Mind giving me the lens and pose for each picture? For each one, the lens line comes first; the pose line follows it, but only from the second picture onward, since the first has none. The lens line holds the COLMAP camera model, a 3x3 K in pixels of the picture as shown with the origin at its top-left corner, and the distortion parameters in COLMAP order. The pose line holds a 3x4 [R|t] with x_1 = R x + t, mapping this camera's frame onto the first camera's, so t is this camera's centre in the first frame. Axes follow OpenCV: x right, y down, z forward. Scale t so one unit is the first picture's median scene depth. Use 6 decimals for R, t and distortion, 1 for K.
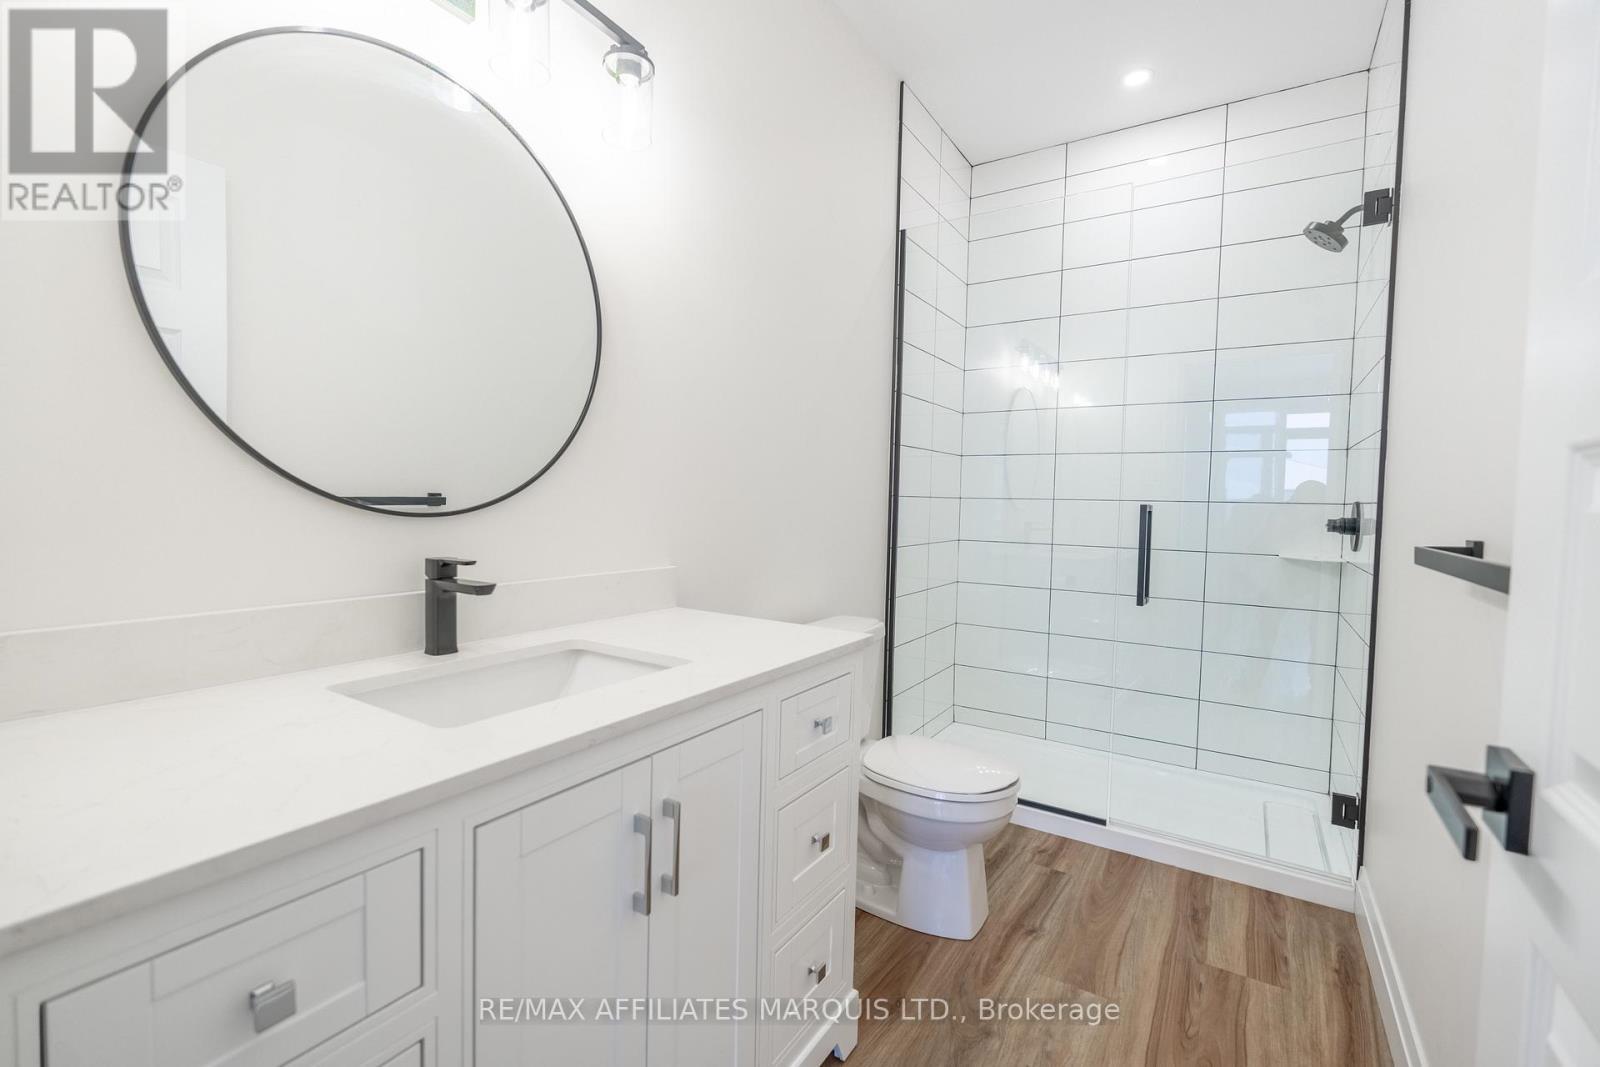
lens RADIAL K [[703.2, 0, 803.4], [0, 703.2, 533.8], [0, 0, 1]] dist [-0.008091, 0.000169]
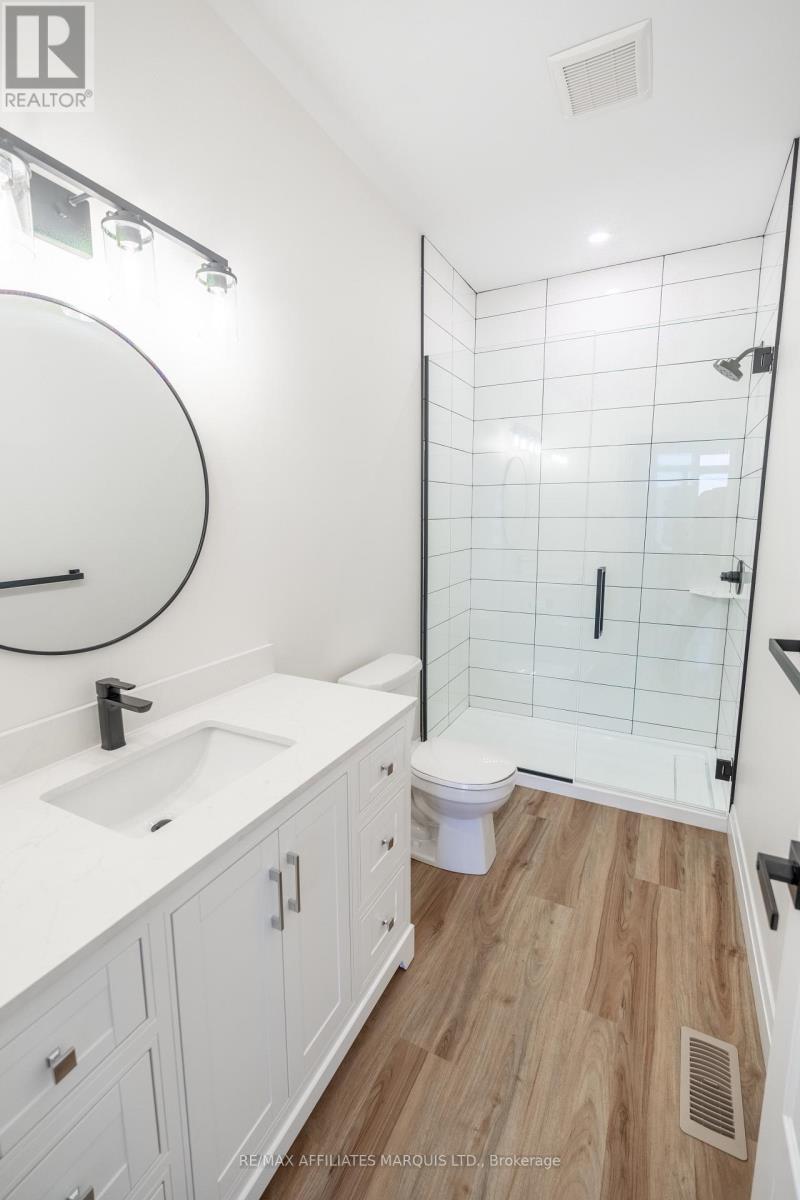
lens RADIAL K [[527.4, 0, 400.0], [0, 527.4, 600.0], [0, 0, 1]] dist [-0.008091, 0.000169]
pose [[0.995353, -0.041163, 0.087056, -0.017132], [0.030841, 0.992682, 0.116753, -0.136500], [-0.091225, -0.113526, 0.989338, -0.033486]]
